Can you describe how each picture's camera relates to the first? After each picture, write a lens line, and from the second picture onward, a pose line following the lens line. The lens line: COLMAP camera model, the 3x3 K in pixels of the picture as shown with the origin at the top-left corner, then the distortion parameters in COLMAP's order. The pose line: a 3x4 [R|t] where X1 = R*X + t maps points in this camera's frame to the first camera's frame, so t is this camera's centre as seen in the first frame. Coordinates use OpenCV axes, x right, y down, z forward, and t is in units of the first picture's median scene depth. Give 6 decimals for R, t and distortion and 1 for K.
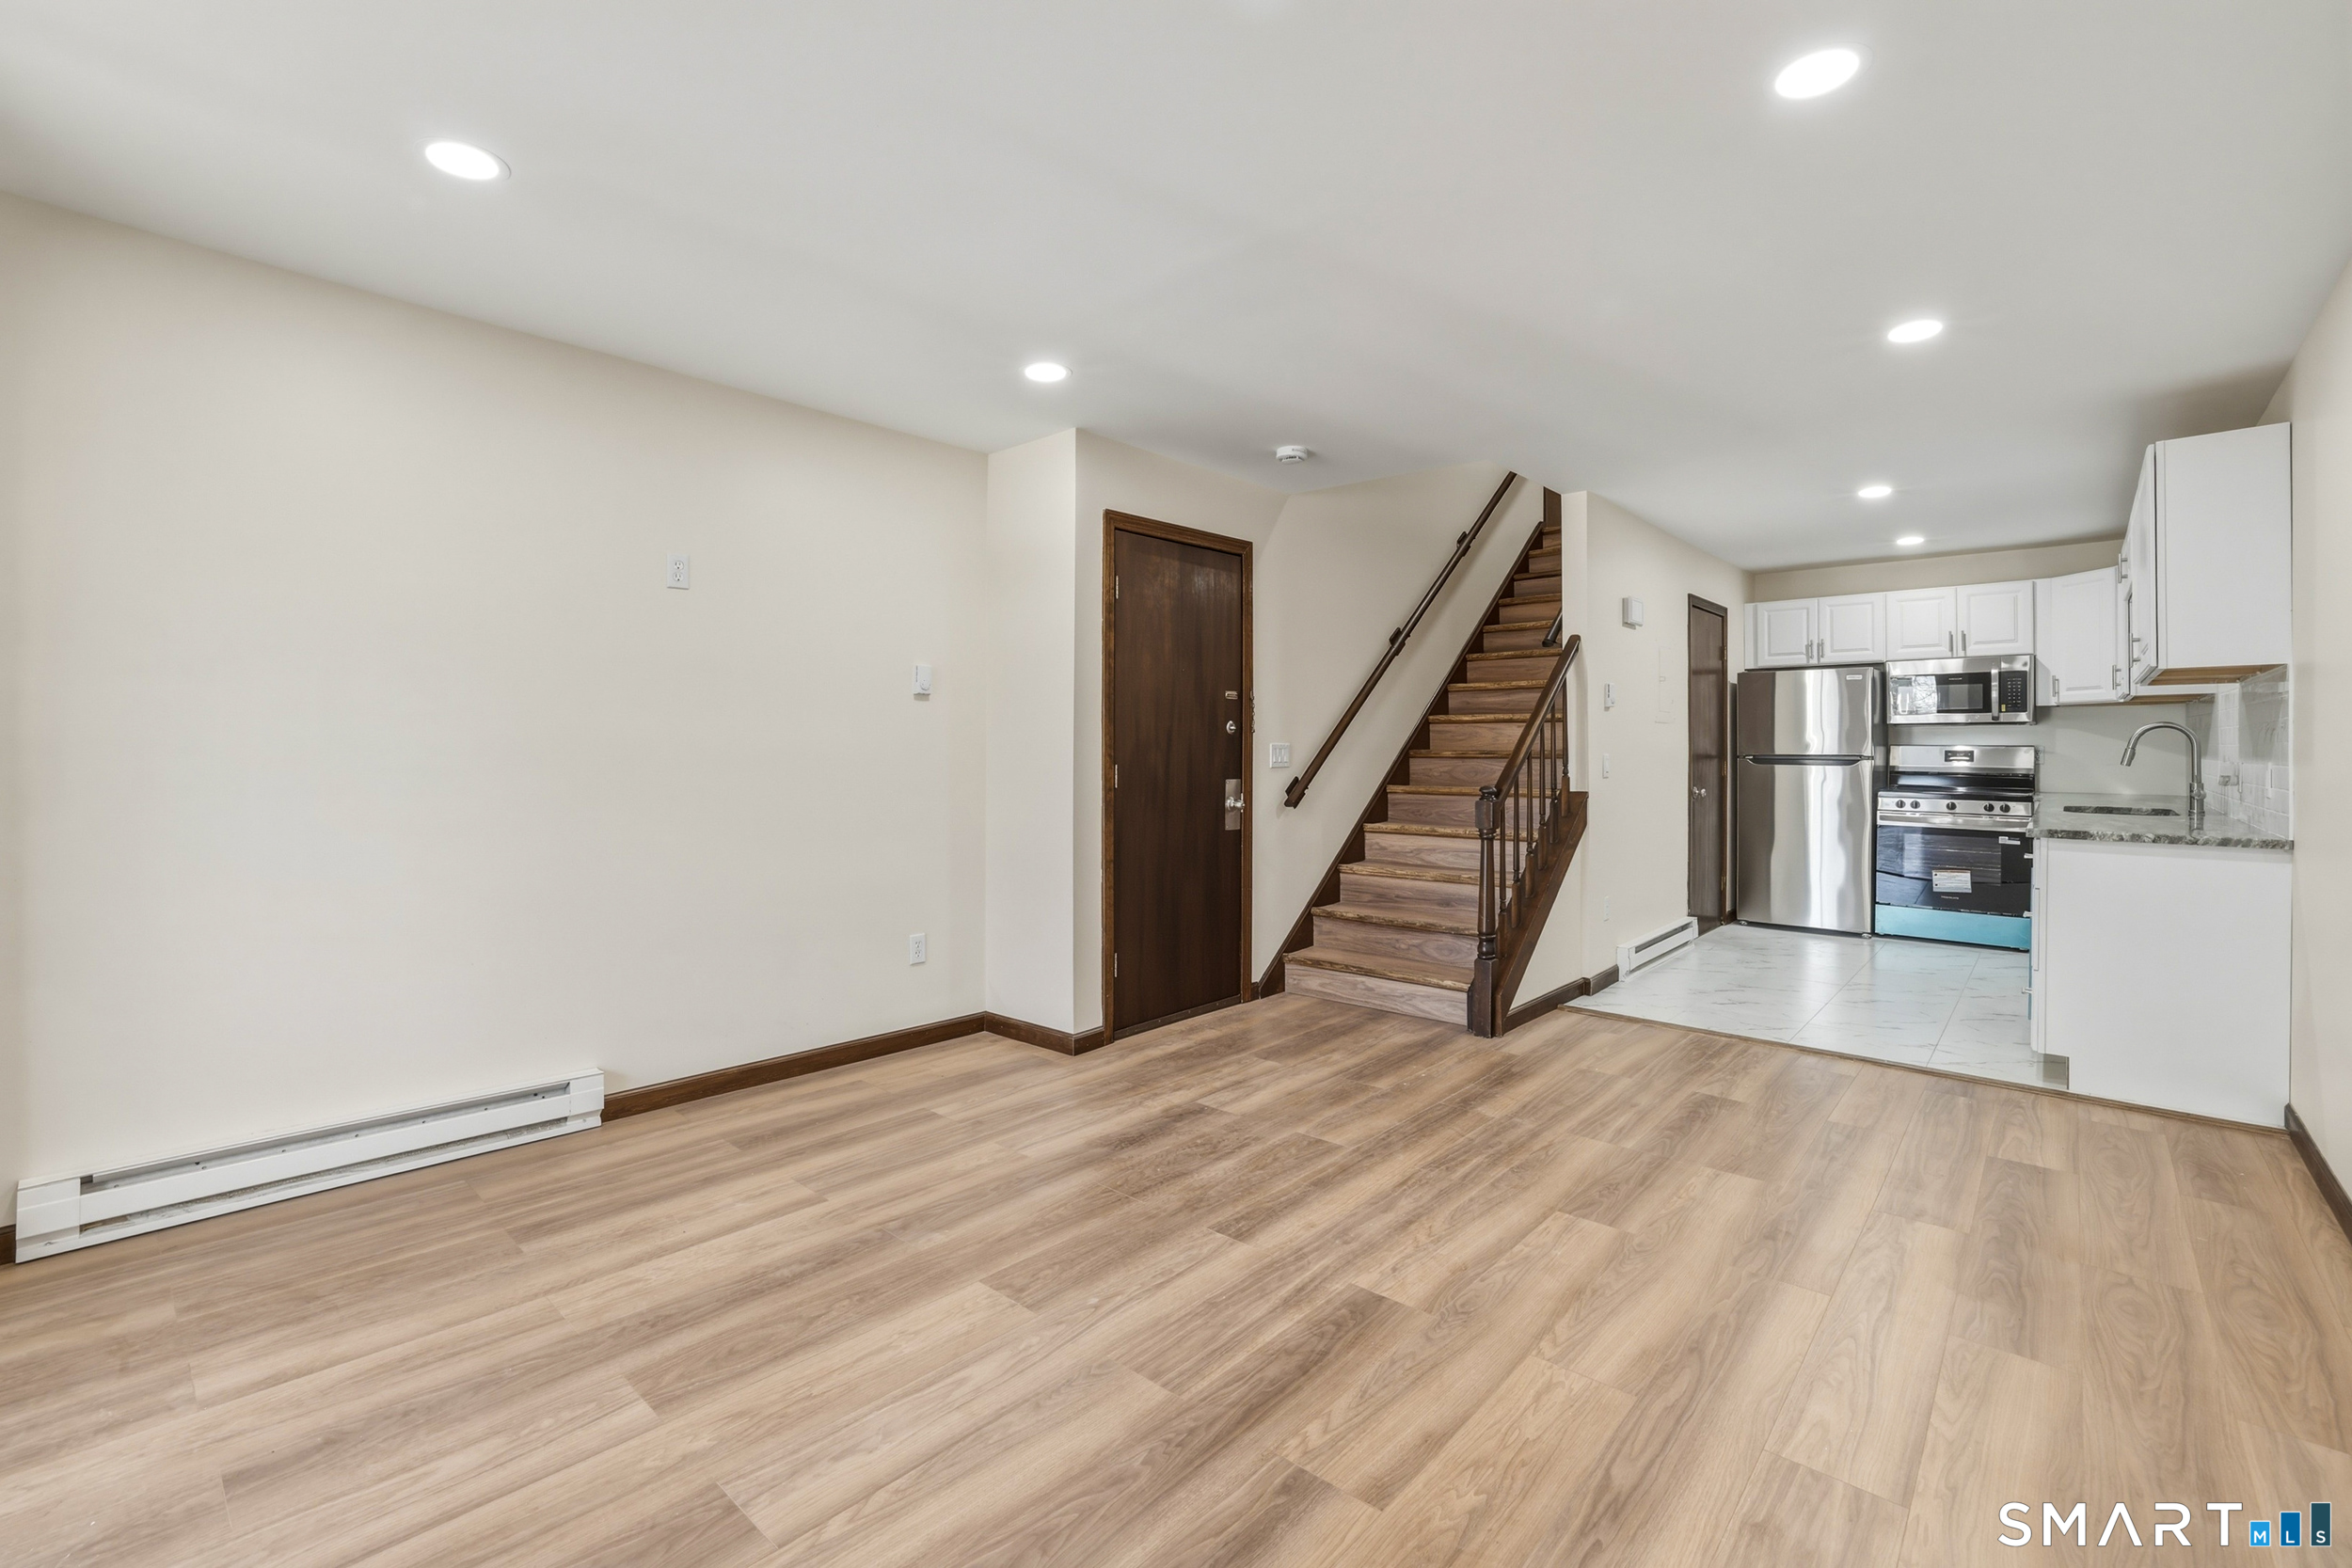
lens RADIAL K [[1047.6, 0, 1169.1], [0, 1047.6, 753.2], [0, 0, 1]] dist [-0.026167, 0.015057]
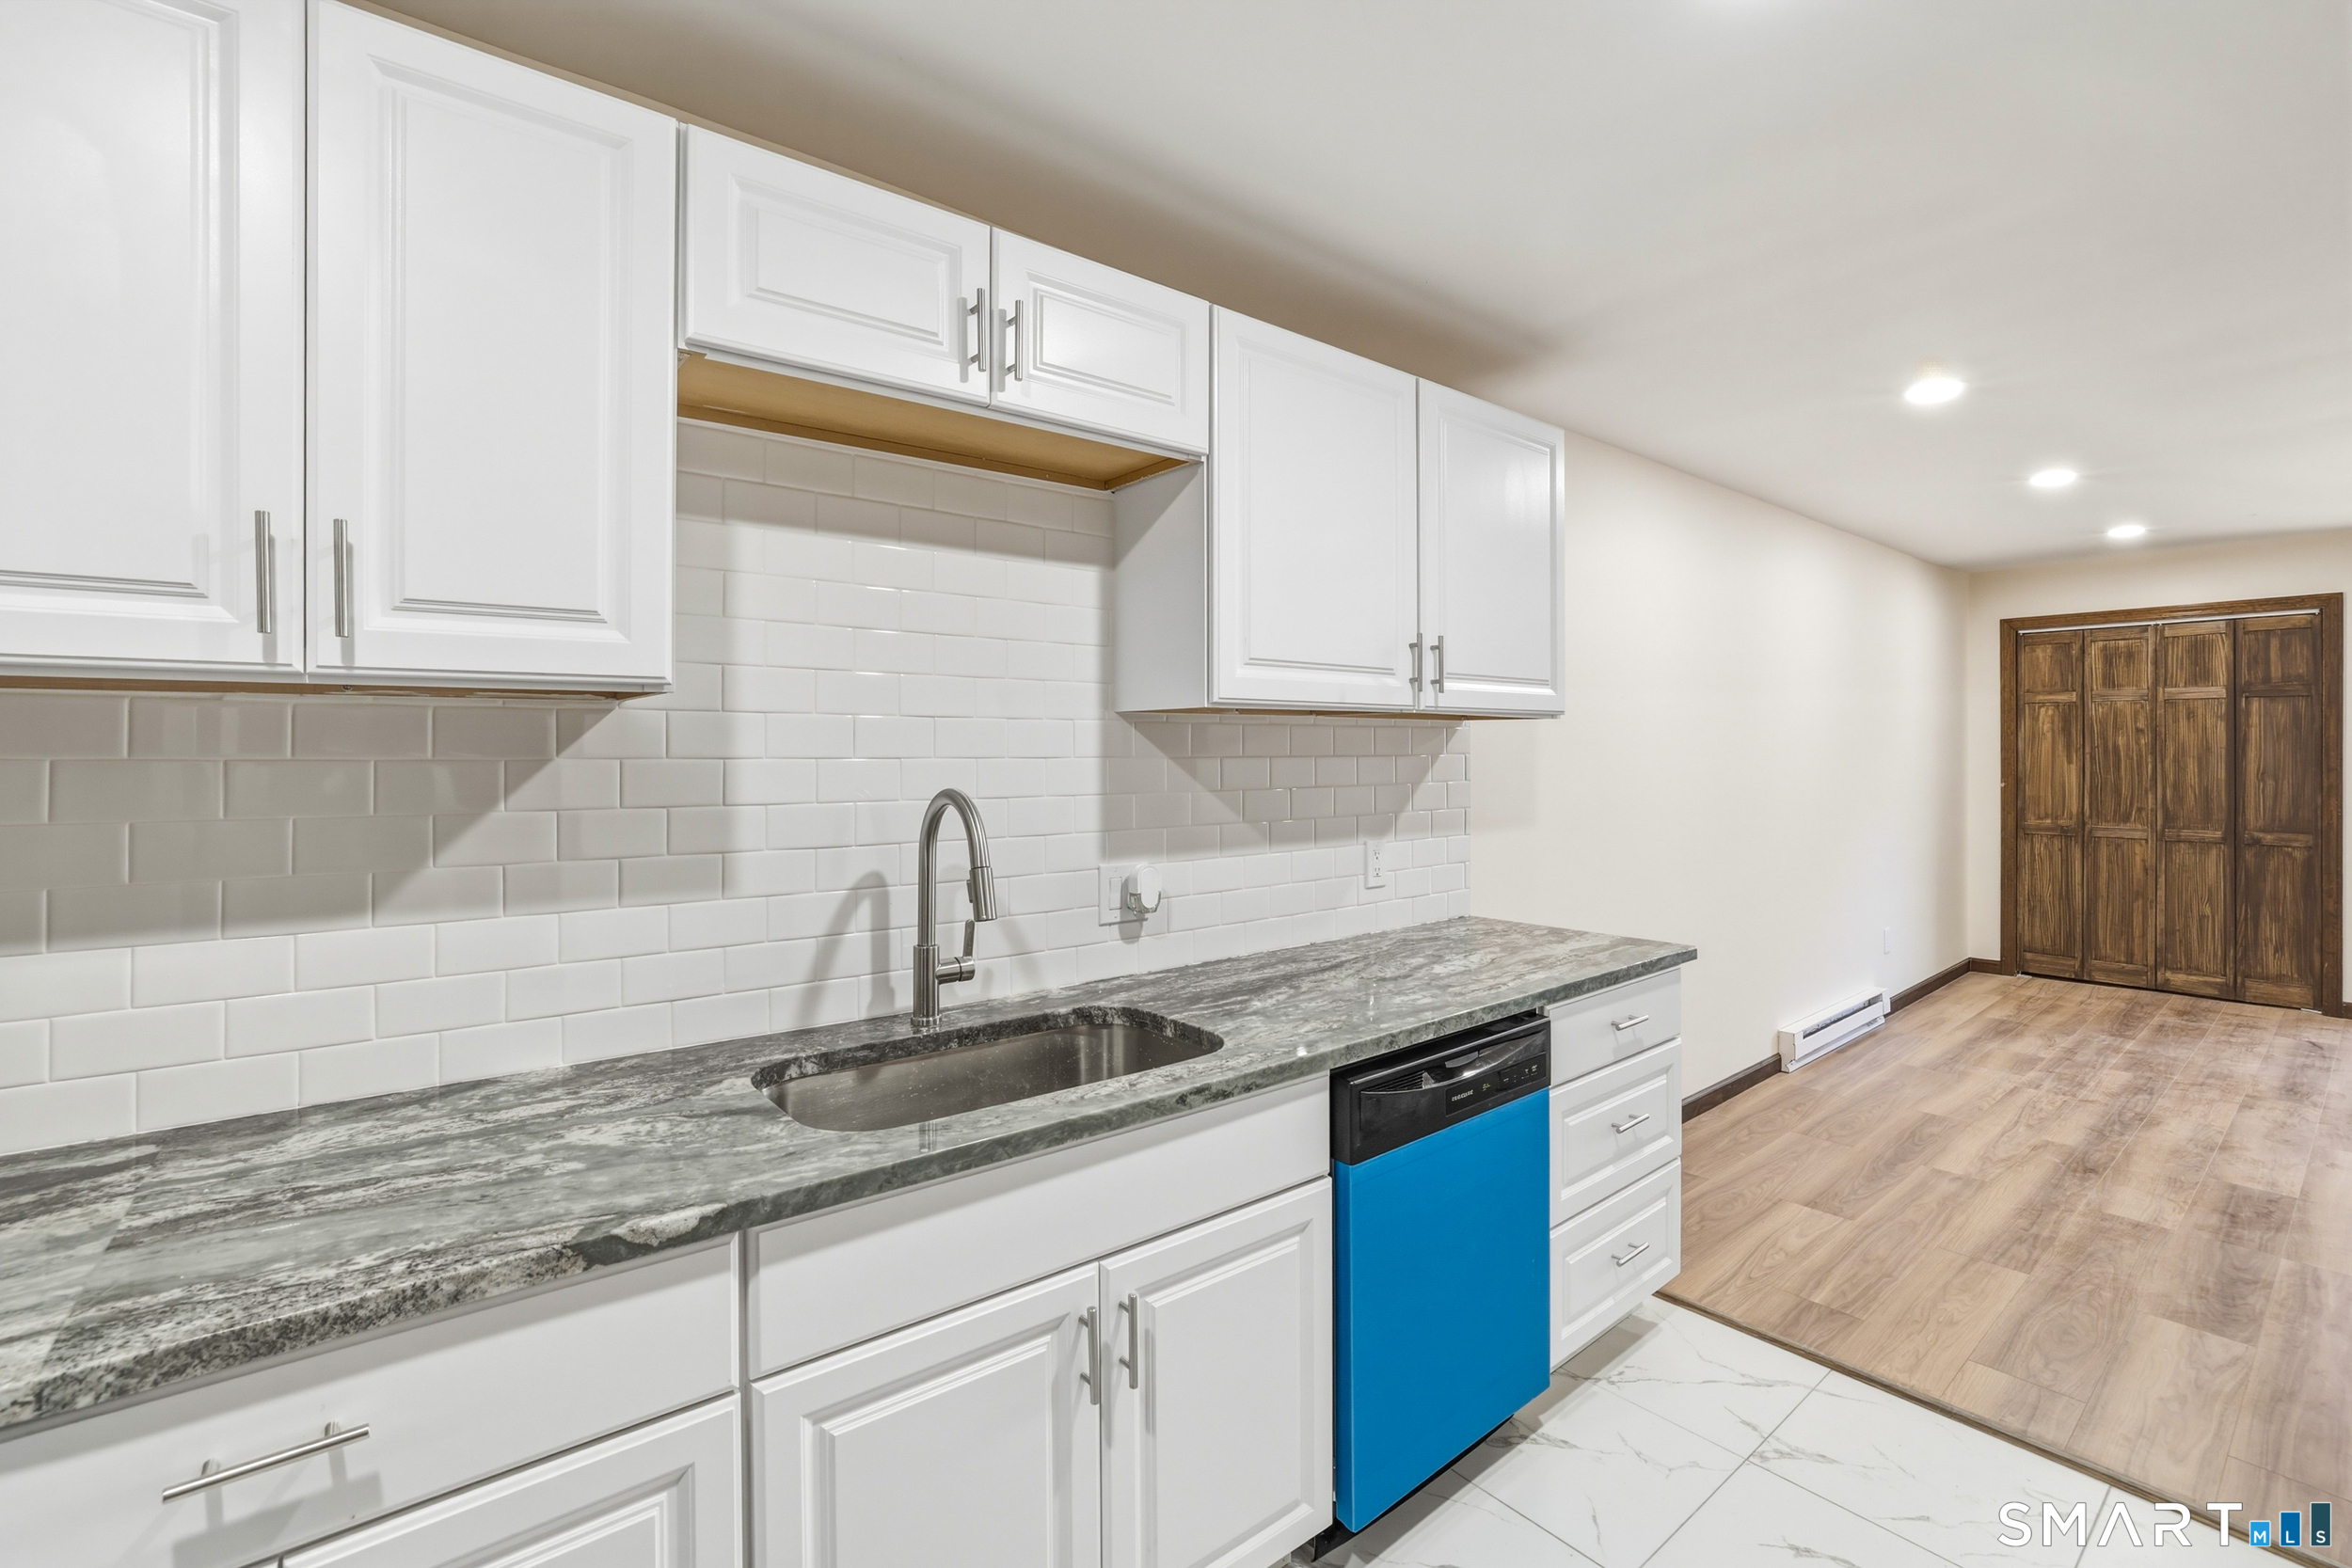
lens RADIAL K [[1047.6, 0, 1169.1], [0, 1047.6, 753.2], [0, 0, 1]] dist [-0.026167, 0.015057]
pose [[-0.987668, 0.000576, 0.156563, 2.091574], [0.001069, 0.999995, 0.003068, -0.107284], [-0.156561, 0.003198, -0.987663, 3.400311]]
